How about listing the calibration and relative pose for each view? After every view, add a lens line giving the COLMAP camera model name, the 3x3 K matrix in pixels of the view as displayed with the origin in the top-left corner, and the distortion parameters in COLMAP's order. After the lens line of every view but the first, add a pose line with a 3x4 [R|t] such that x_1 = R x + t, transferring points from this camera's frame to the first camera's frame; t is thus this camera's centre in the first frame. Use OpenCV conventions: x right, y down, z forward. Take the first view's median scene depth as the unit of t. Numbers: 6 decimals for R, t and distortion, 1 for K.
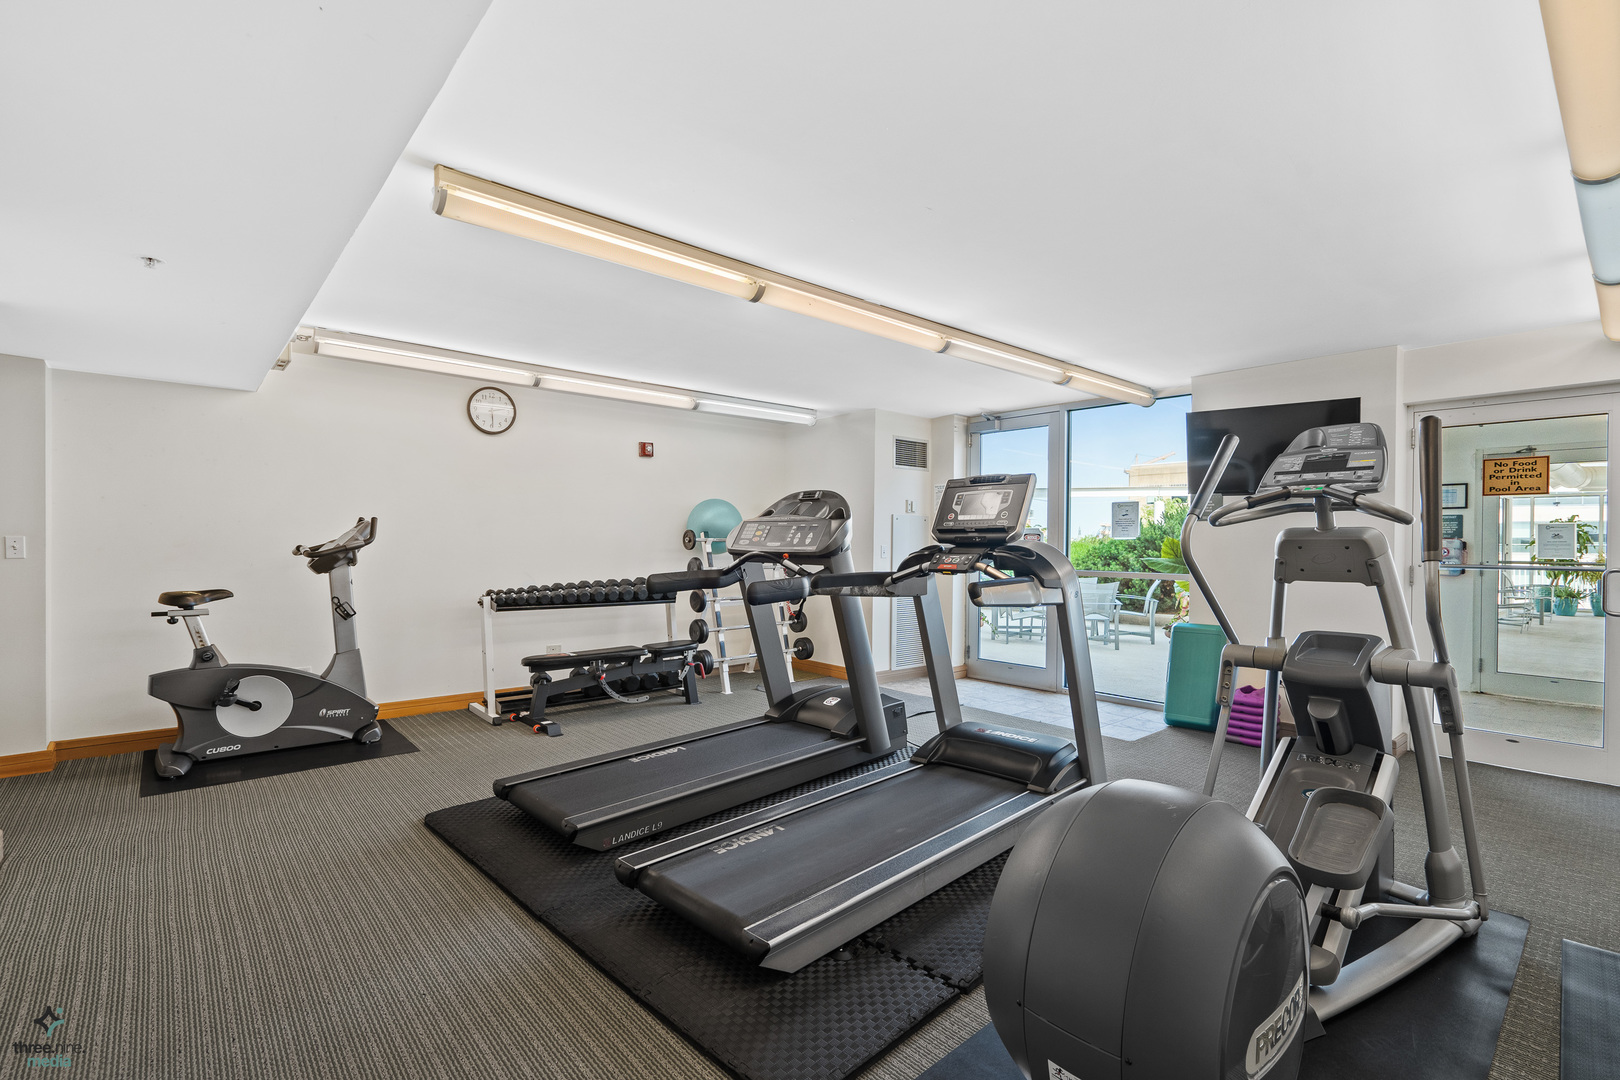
lens RADIAL K [[745.4, 0, 809.0], [0, 745.4, 542.7], [0, 0, 1]] dist [0.032025, -0.002074]
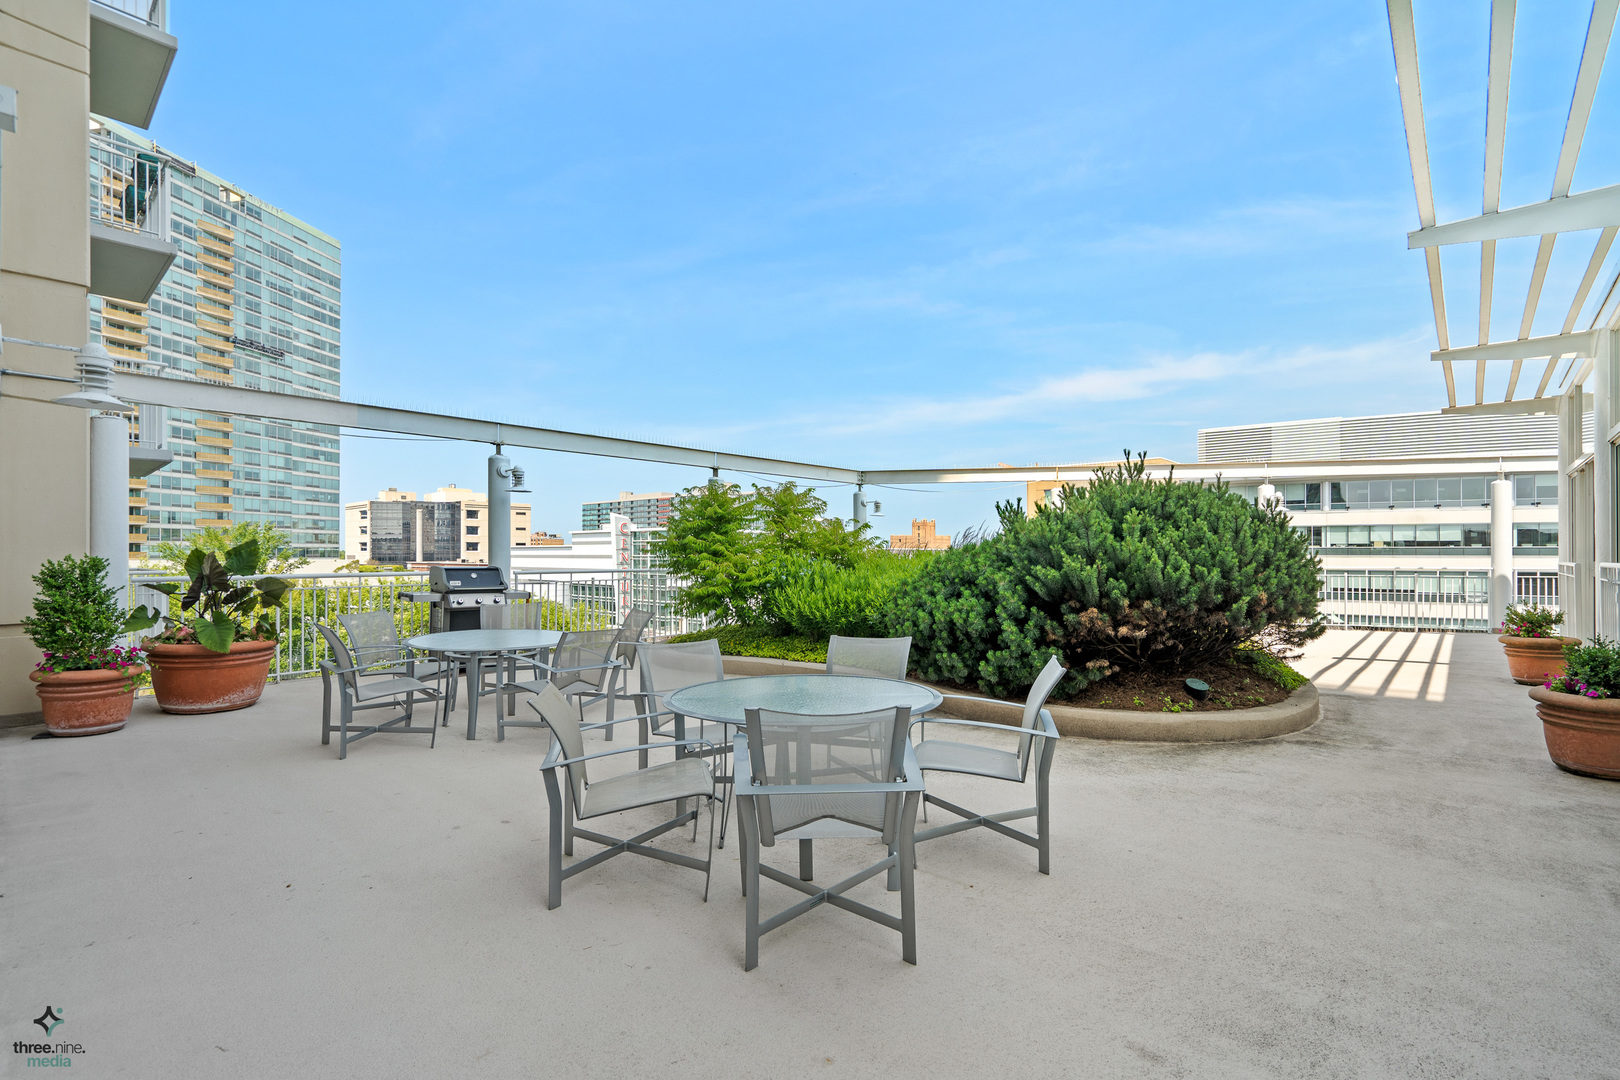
lens RADIAL K [[745.4, 0, 810.7], [0, 745.4, 544.0], [0, 0, 1]] dist [0.032025, -0.002074]
pose [[0.992649, -0.002973, 0.120988, 0.254263], [0.004044, 0.999955, -0.008612, 0.000212], [-0.120957, 0.009038, 0.992617, 0.549624]]
